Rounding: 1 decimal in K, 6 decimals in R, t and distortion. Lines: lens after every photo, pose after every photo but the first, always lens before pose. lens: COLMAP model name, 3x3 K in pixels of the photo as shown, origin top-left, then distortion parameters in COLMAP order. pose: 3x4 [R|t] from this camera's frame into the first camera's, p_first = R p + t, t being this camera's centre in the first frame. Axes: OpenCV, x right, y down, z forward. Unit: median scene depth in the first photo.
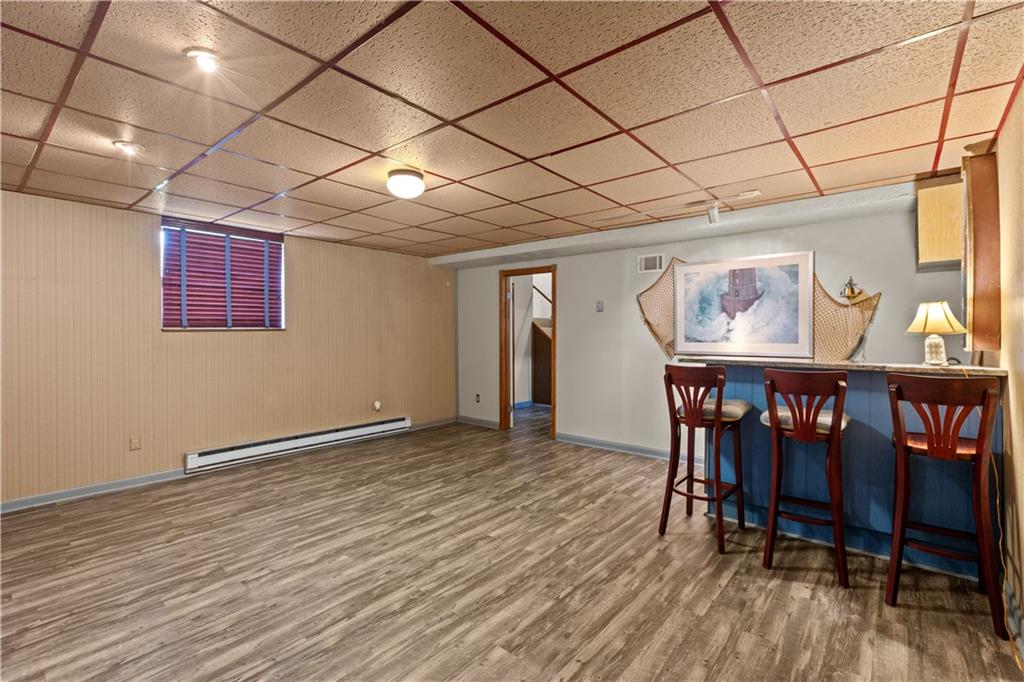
lens RADIAL K [[460.6, 0, 512.1], [0, 460.6, 334.7], [0, 0, 1]] dist [-0.001860, 0.000225]
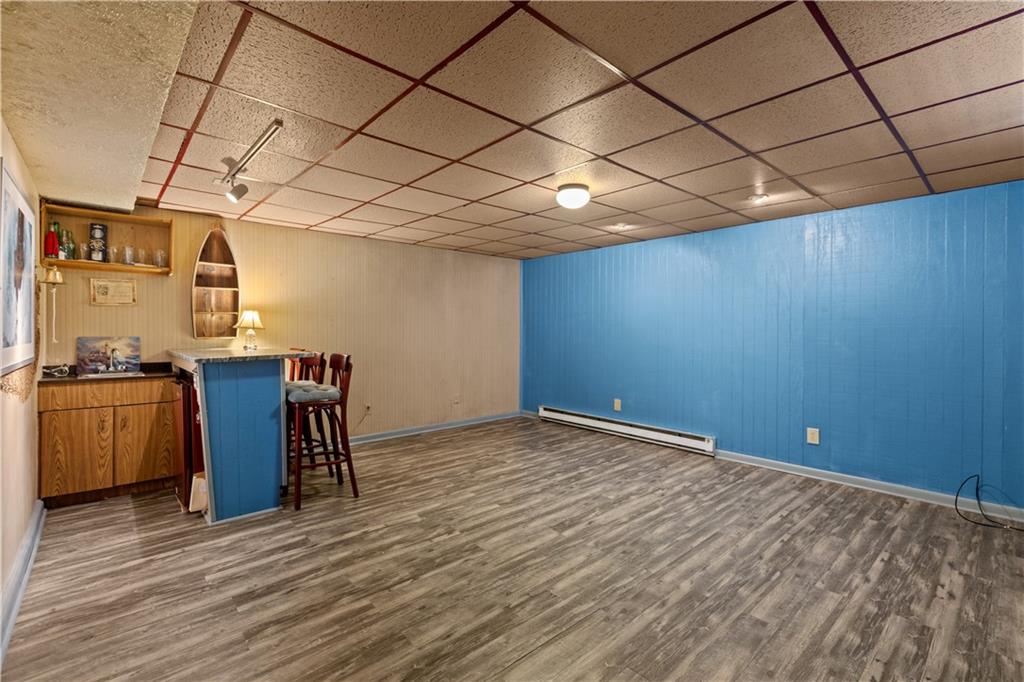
lens RADIAL K [[460.6, 0, 512.7], [0, 460.6, 334.7], [0, 0, 1]] dist [-0.001860, 0.000225]
pose [[-0.990174, -0.004790, 0.139758, -0.233458], [-0.003072, 0.999917, 0.012507, -0.004246], [-0.139806, 0.011955, -0.990107, 2.058529]]
